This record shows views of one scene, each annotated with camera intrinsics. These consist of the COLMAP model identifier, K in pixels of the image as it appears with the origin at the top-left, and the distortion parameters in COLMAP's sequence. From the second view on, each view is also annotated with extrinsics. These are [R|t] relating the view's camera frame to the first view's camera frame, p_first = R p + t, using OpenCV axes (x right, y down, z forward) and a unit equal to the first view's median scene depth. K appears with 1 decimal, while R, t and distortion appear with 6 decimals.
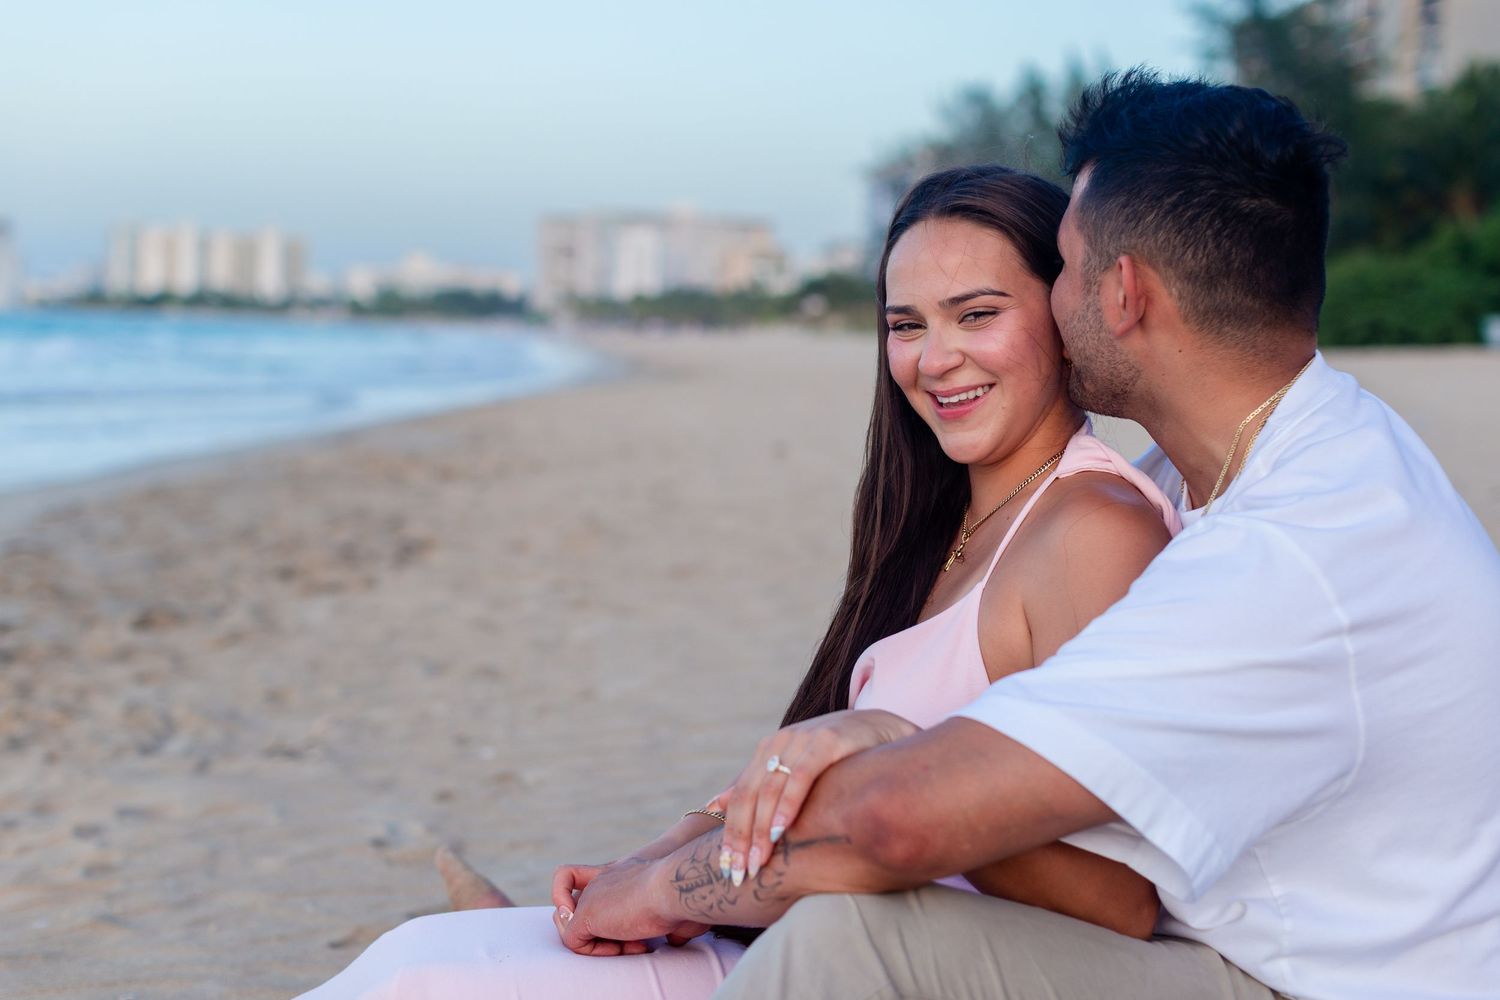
lens RADIAL K [[2135.8, 0, 746.8], [0, 2135.8, 543.1], [0, 0, 1]] dist [0.020926, 0.031986]
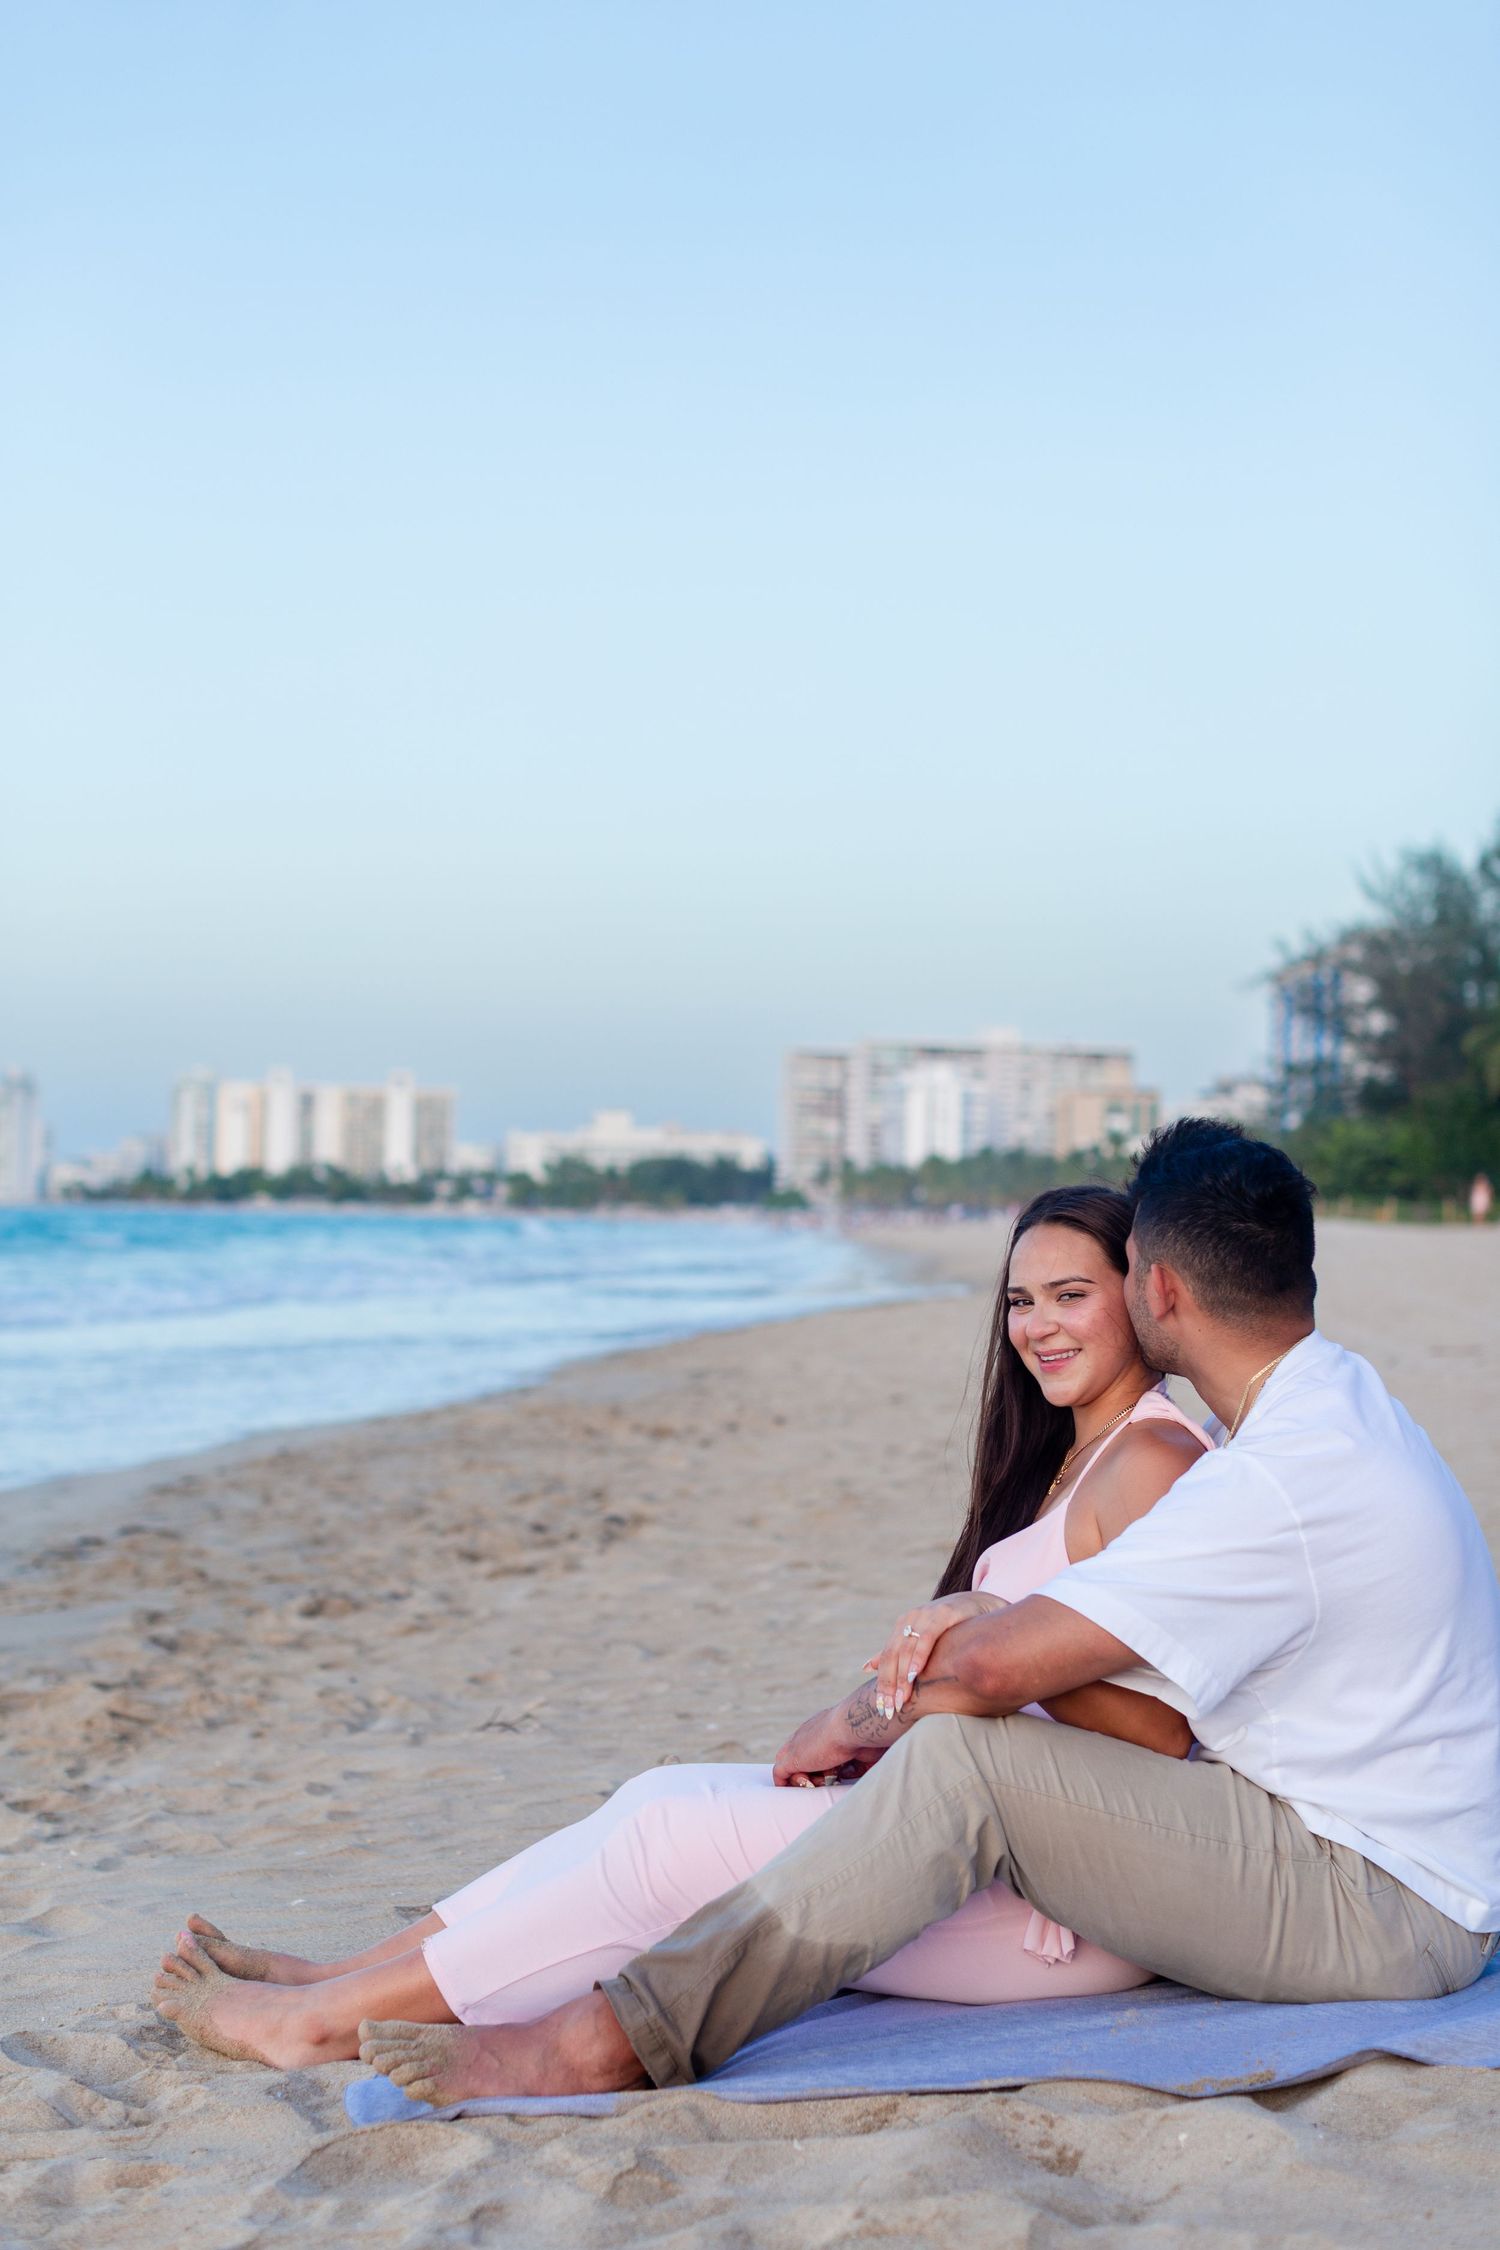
lens RADIAL K [[3203.7, 0, 750.0], [0, 3203.7, 1125.0], [0, 0, 1]] dist [0.020926, 0.031986]
pose [[0.993847, -0.023740, -0.108186, 0.069372], [0.009828, 0.991808, -0.127356, 0.019735], [0.110323, 0.125509, 0.985939, -0.538452]]
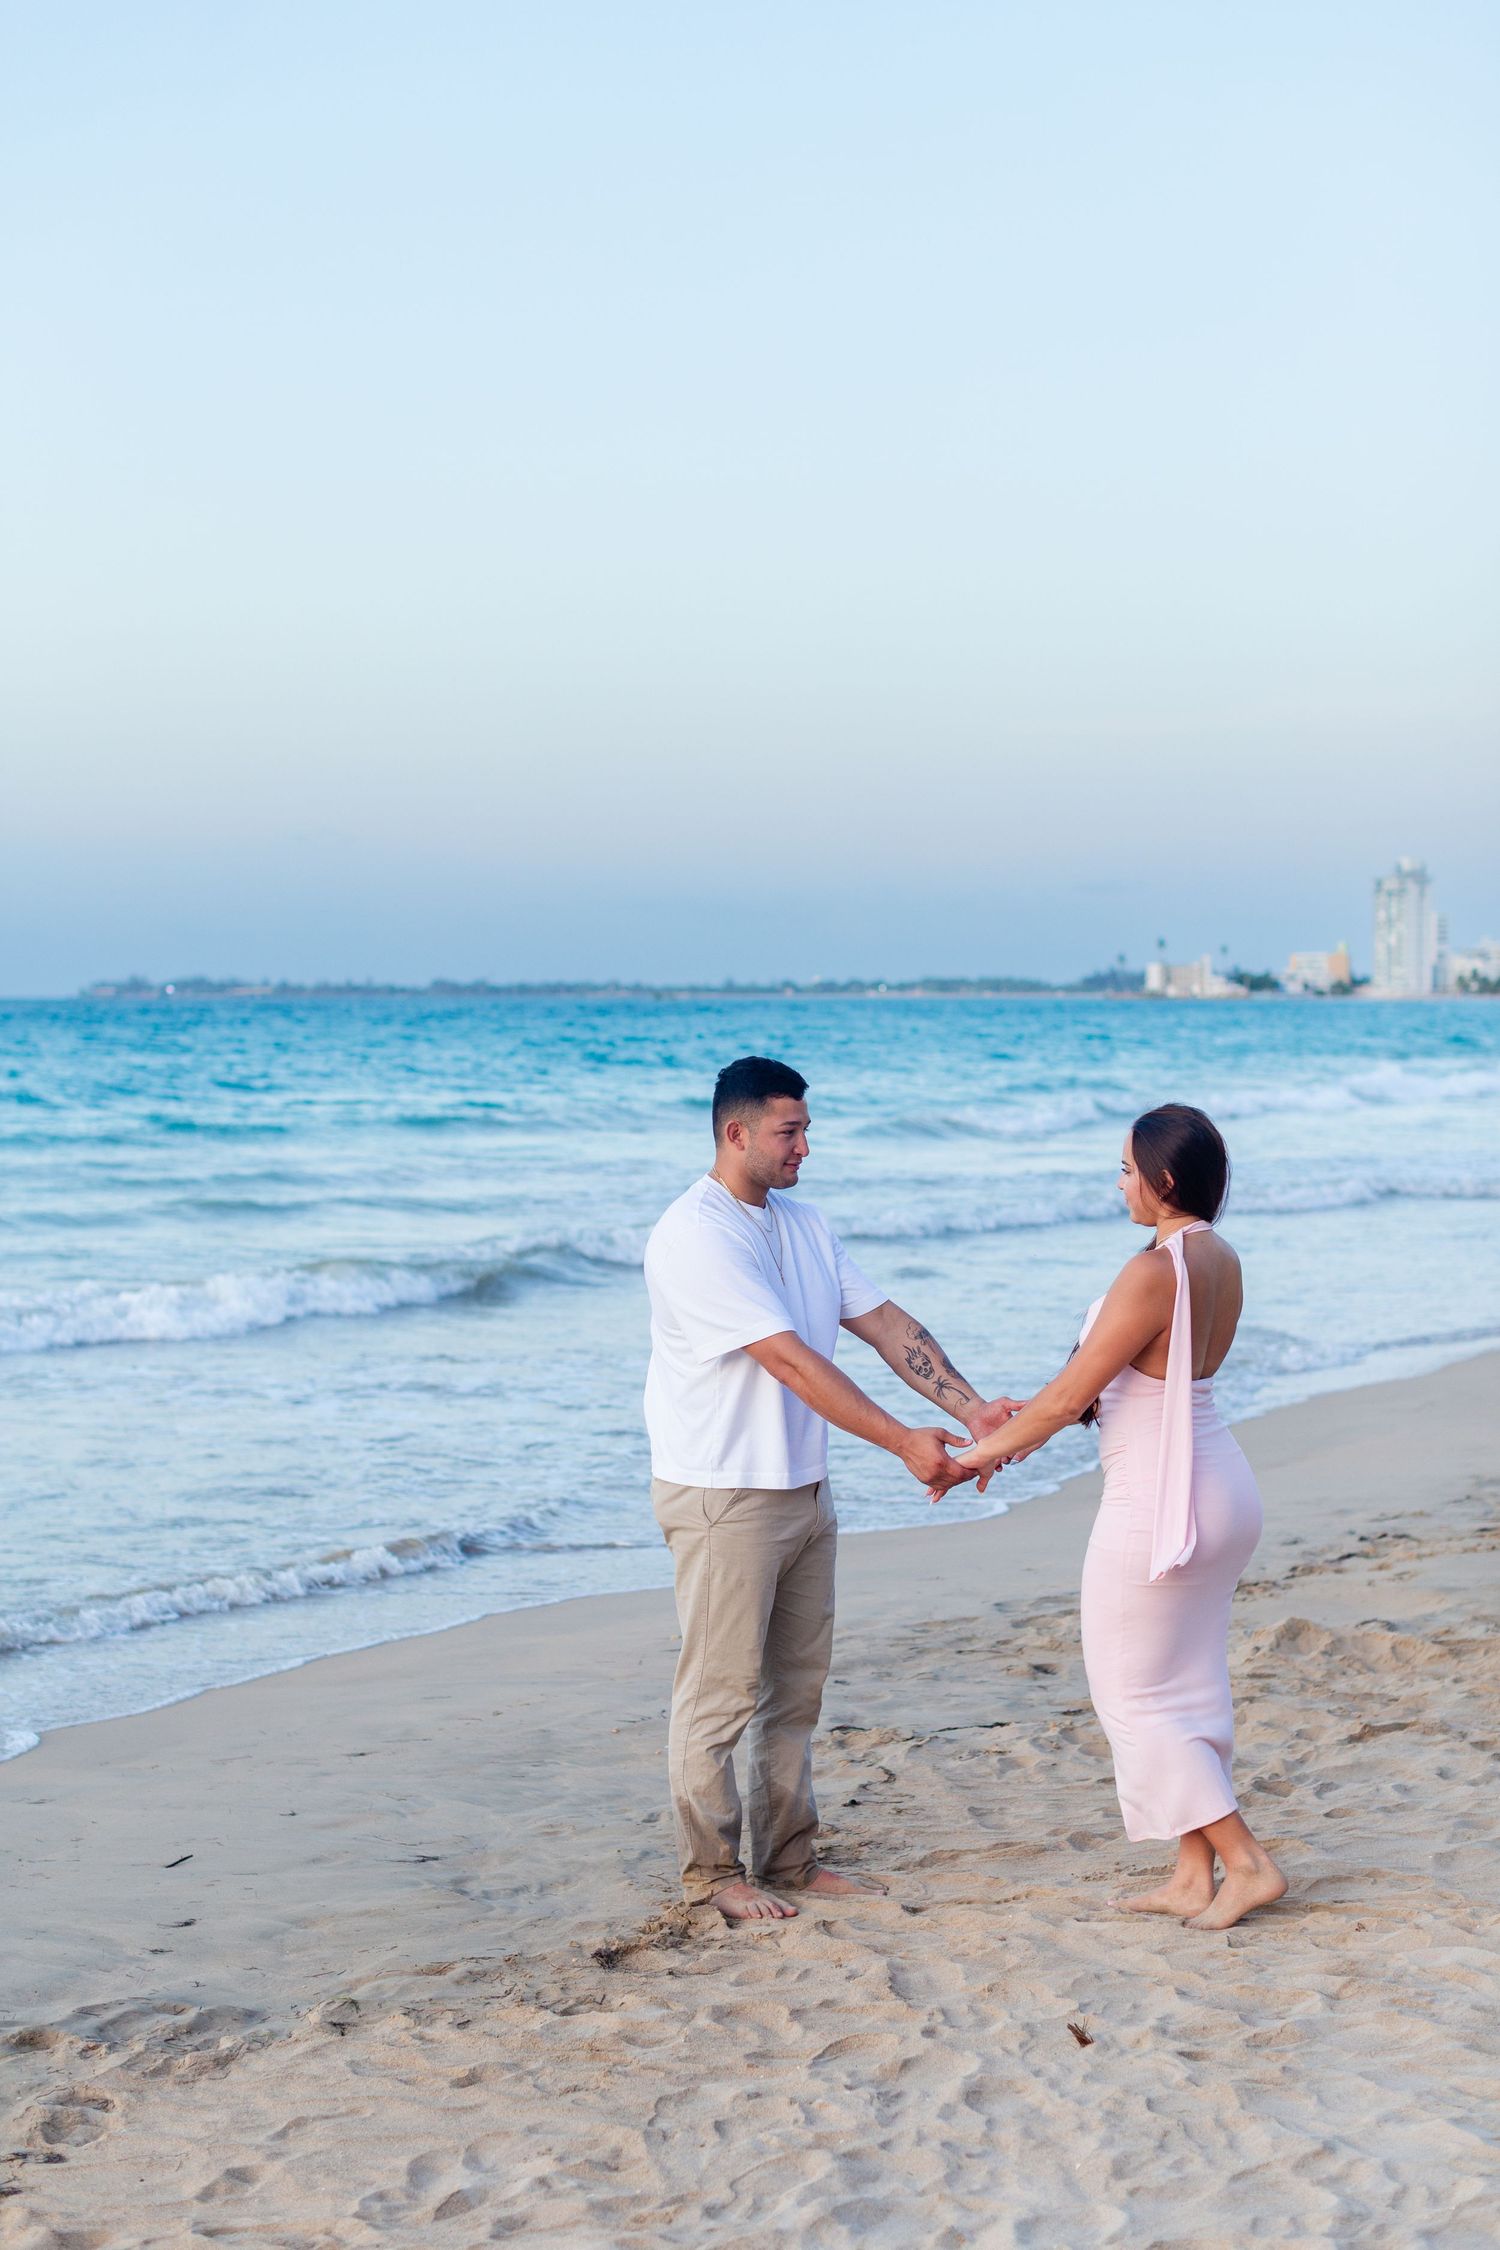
lens RADIAL K [[3335.6, 0, 758.0], [0, 3335.6, 1088.1], [0, 0, 1]] dist [-0.009816, -0.006637]
pose [[0.863599, -0.025189, -0.503550, 0.314003], [-0.013231, 0.997275, -0.072576, -0.149110], [0.504006, 0.069339, 0.860912, -1.367368]]
